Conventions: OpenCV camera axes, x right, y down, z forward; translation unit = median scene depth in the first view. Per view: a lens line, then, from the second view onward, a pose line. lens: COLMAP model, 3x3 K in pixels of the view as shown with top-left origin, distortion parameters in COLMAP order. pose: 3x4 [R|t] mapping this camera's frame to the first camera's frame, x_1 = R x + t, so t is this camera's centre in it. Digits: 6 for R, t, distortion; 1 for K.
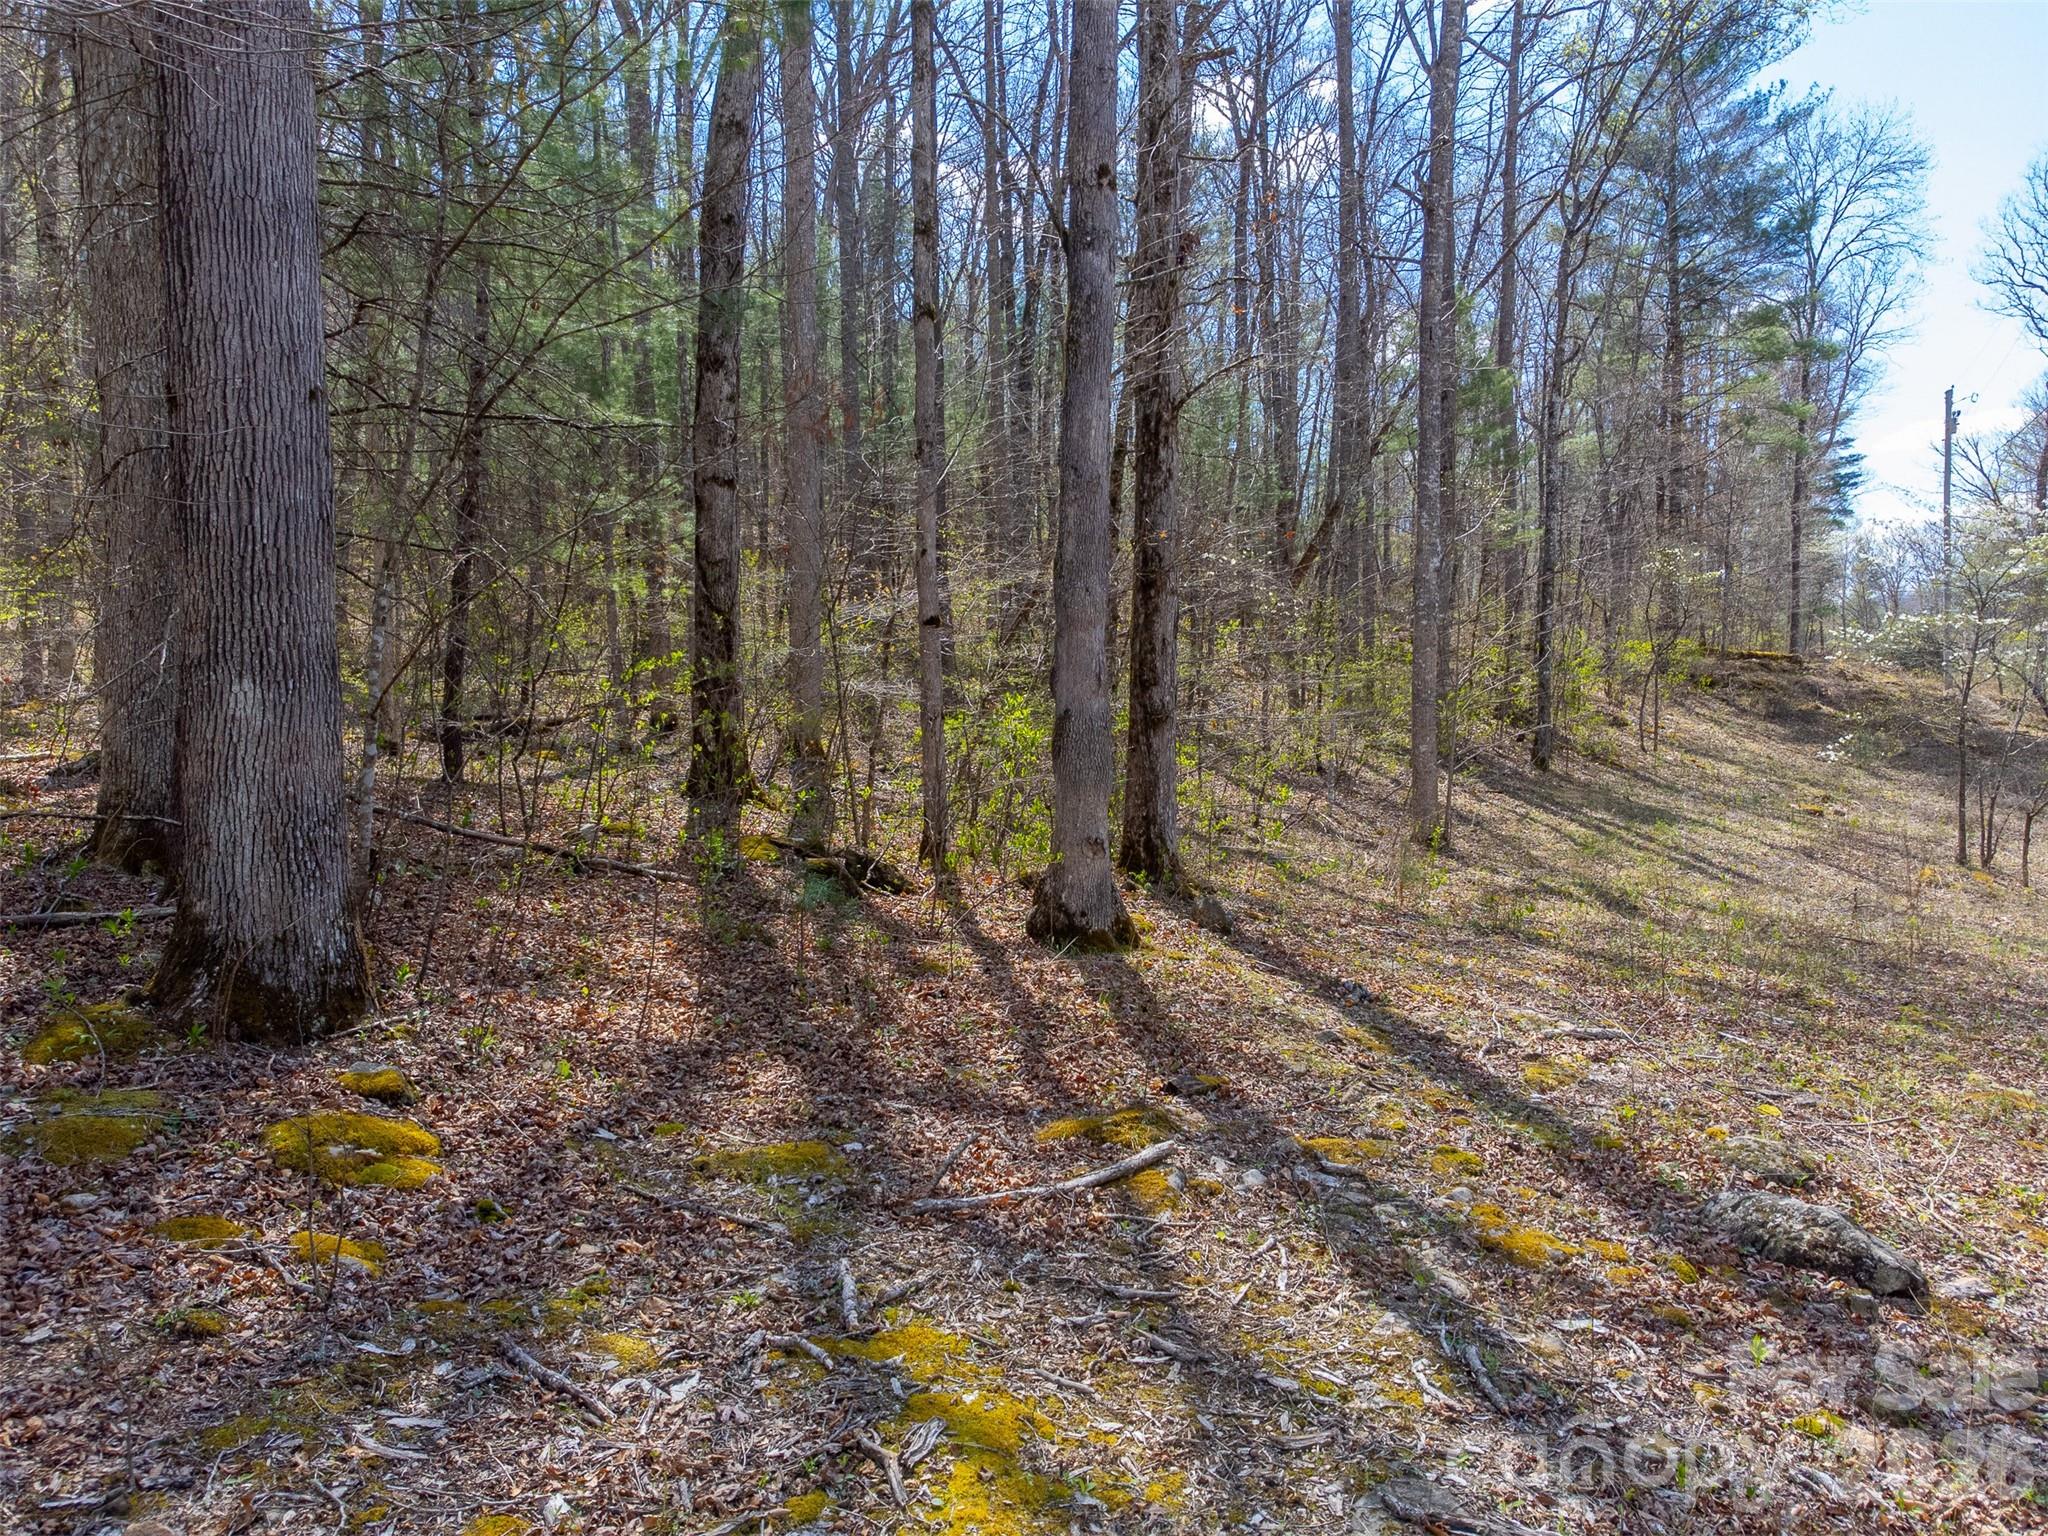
lens RADIAL K [[1534.3, 0, 1026.2], [0, 1534.3, 771.2], [0, 0, 1]] dist [0.022445, 0.009449]
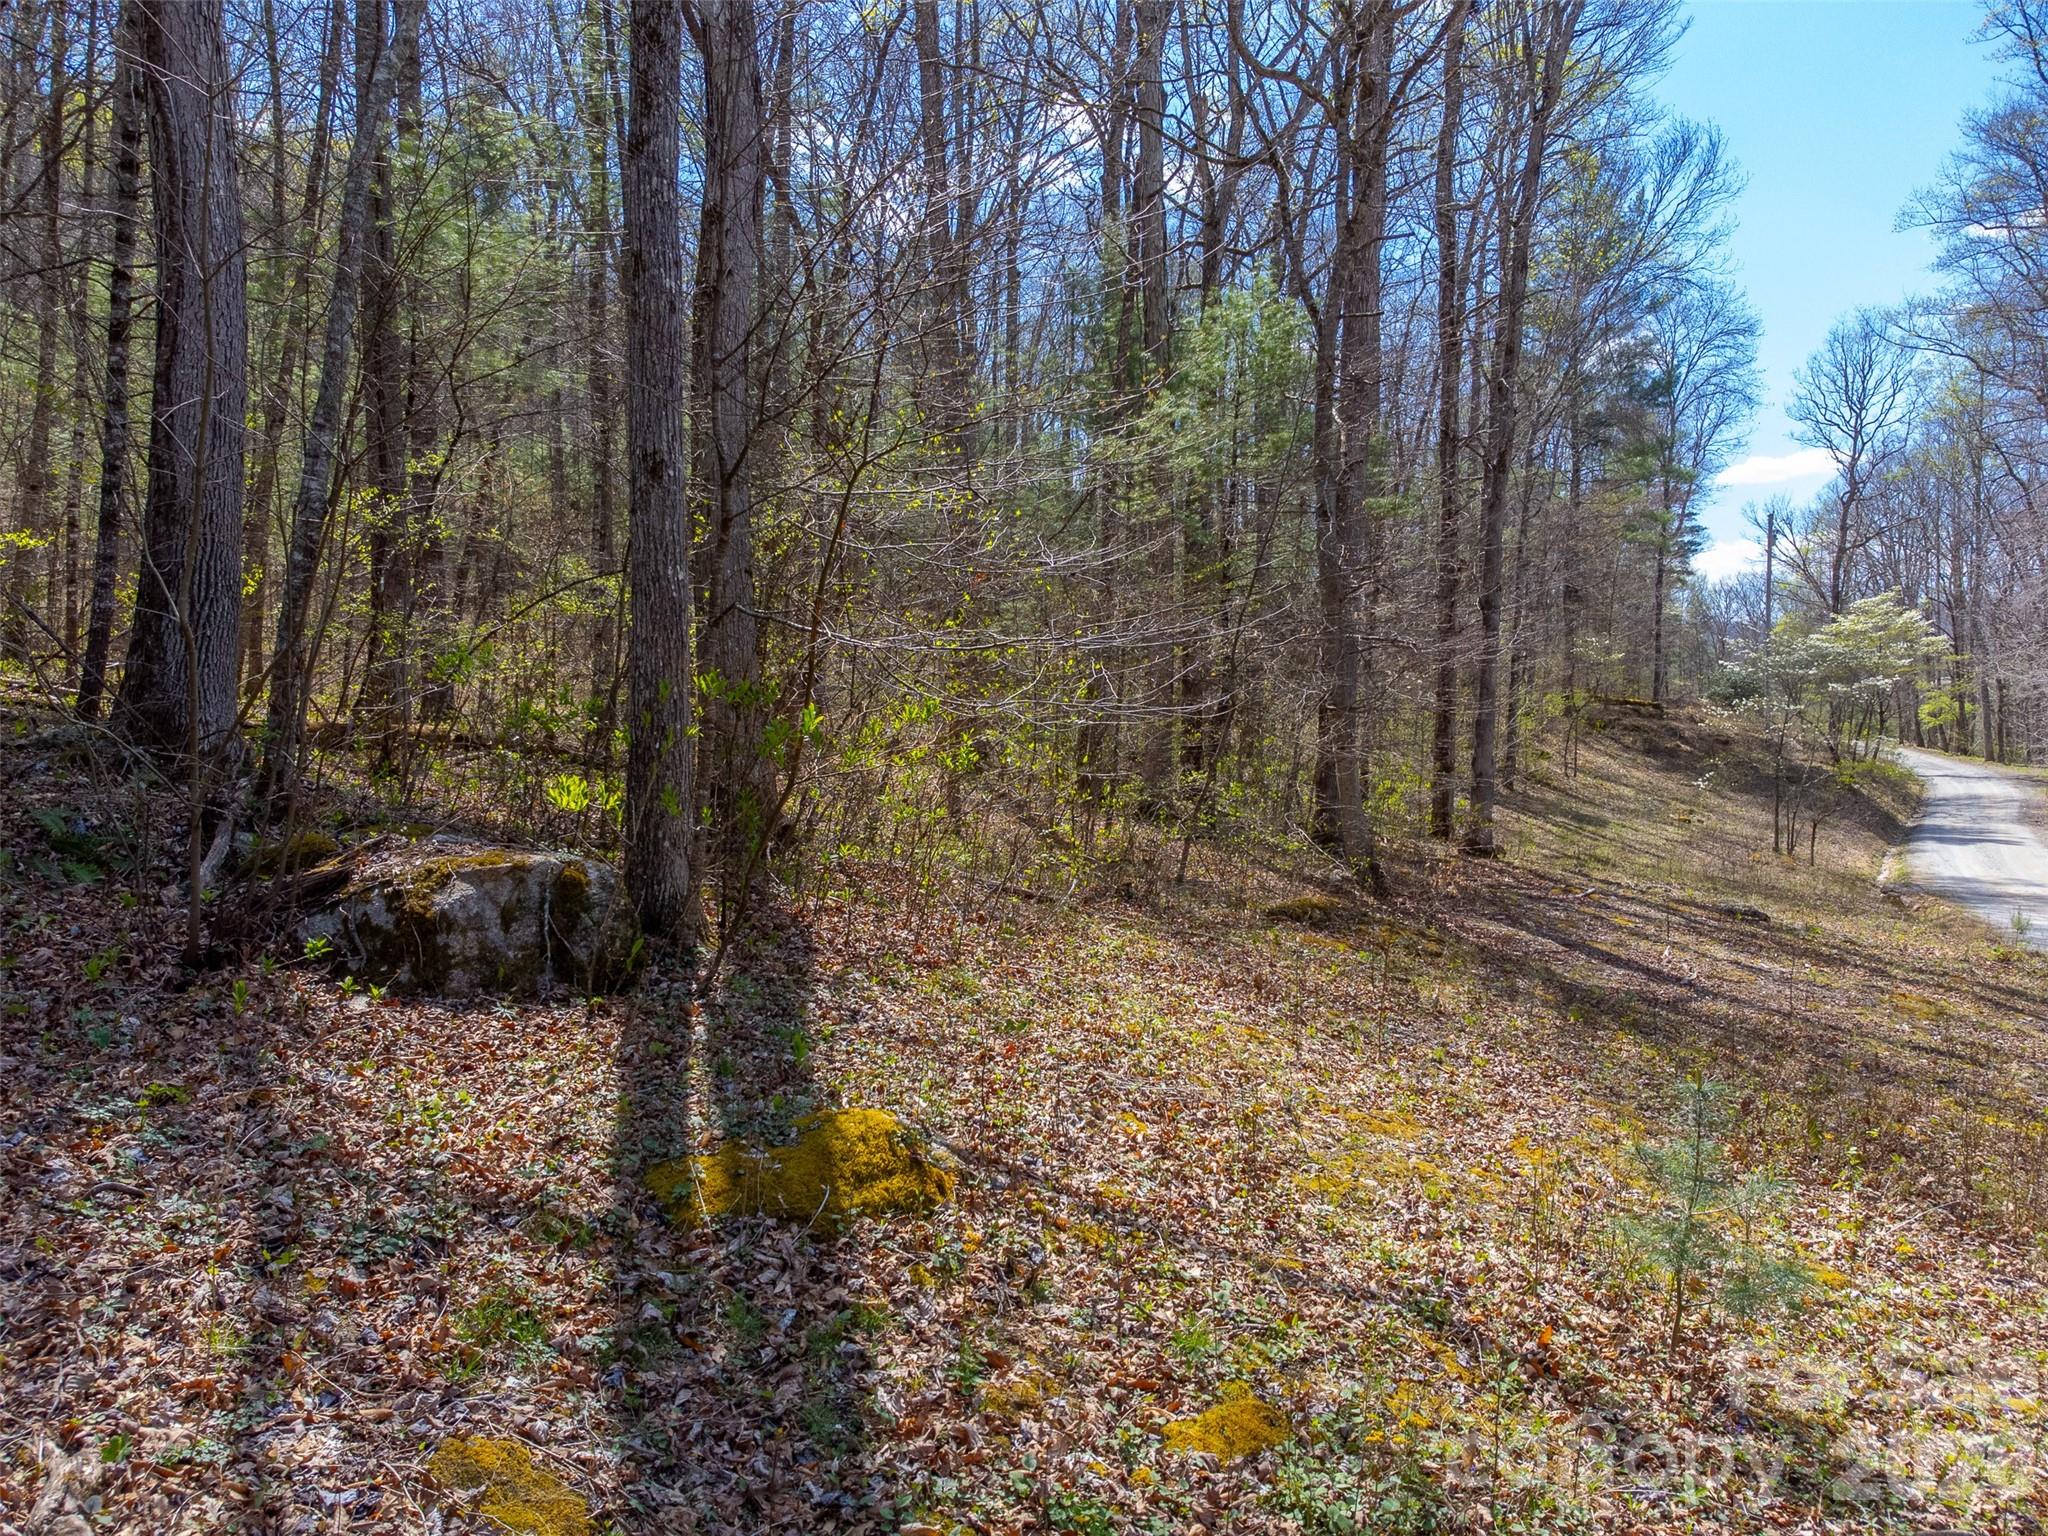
lens RADIAL K [[1534.3, 0, 1021.5], [0, 1534.3, 765.1], [0, 0, 1]] dist [0.022445, 0.009449]
pose [[0.996124, 0.014535, 0.086747, -0.186486], [-0.013895, 0.999872, -0.007976, -0.004395], [-0.086852, 0.006740, 0.996198, -0.311980]]
